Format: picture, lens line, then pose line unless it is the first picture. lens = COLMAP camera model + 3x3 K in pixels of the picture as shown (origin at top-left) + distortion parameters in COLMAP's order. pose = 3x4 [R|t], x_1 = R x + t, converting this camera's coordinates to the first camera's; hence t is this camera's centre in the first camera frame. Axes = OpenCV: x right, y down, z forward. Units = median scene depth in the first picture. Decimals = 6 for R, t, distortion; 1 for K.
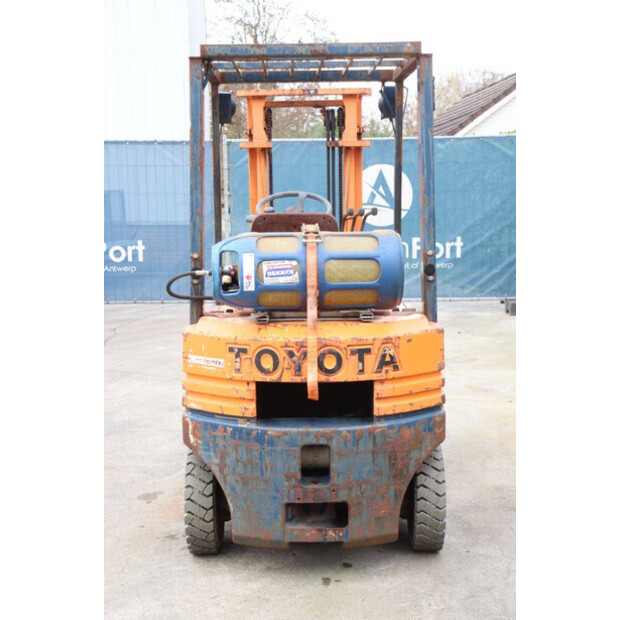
lens RADIAL K [[921.0, 0, 304.9], [0, 921.0, 309.7], [0, 0, 1]] dist [0.097390, 0.000000]
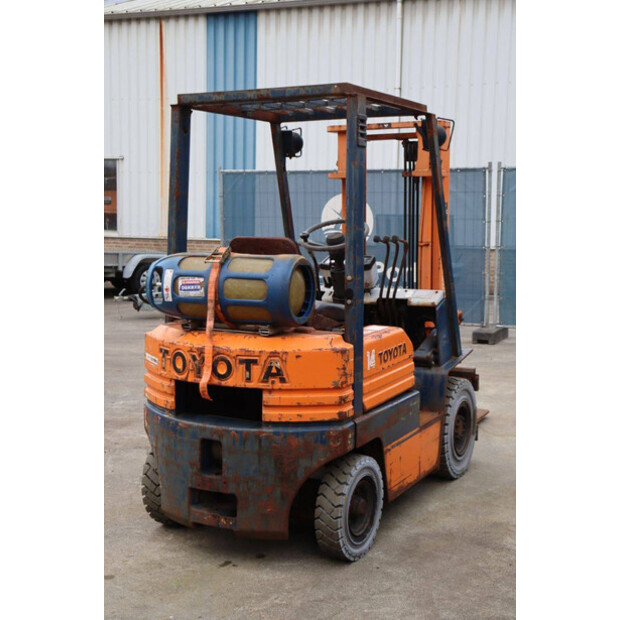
lens RADIAL K [[921.0, 0, 309.4], [0, 921.0, 309.2], [0, 0, 1]] dist [0.097390, 0.000000]
pose [[0.879245, 0.066293, -0.471735, 0.640937], [-0.078143, 0.996927, -0.005550, -0.017481], [0.469917, 0.041743, 0.881723, 0.043234]]
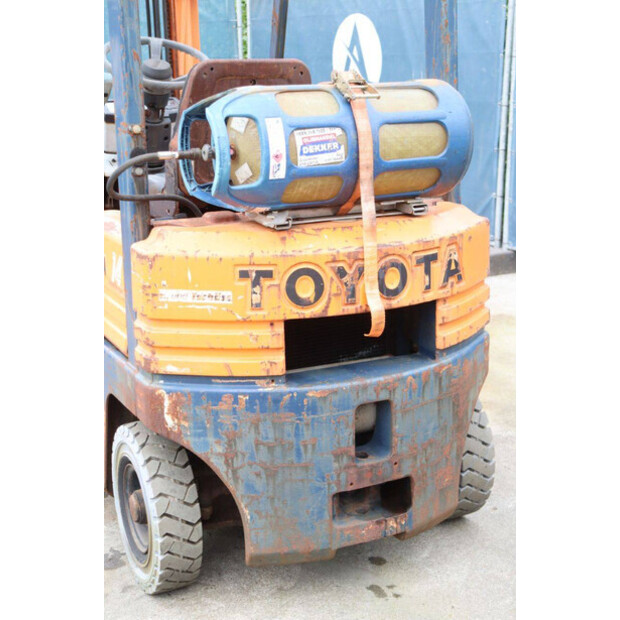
lens RADIAL K [[1036.6, 0, 315.3], [0, 1036.6, 306.2], [0, 0, 1]] dist [0.123630, 0.000000]
pose [[0.895451, -0.106883, 0.432139, -0.346263], [0.068043, 0.992204, 0.104414, -0.006238], [-0.439930, -0.064094, 0.895742, 0.337040]]
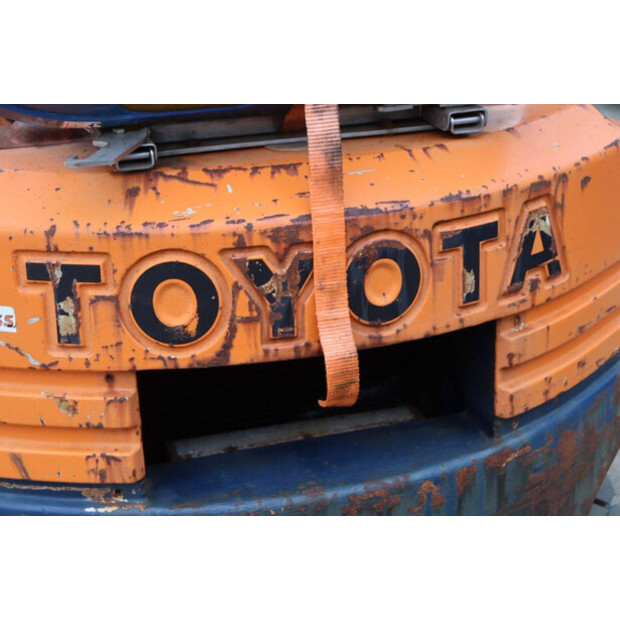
lens RADIAL K [[1154.9, 0, 312.0], [0, 1154.9, 308.2], [0, 0, 1]] dist [0.243899, 0.000000]
pose [[0.958474, -0.118495, 0.259396, -0.093641], [0.060603, 0.973445, 0.220752, -0.020608], [-0.278666, -0.195865, 0.940203, 0.632472]]
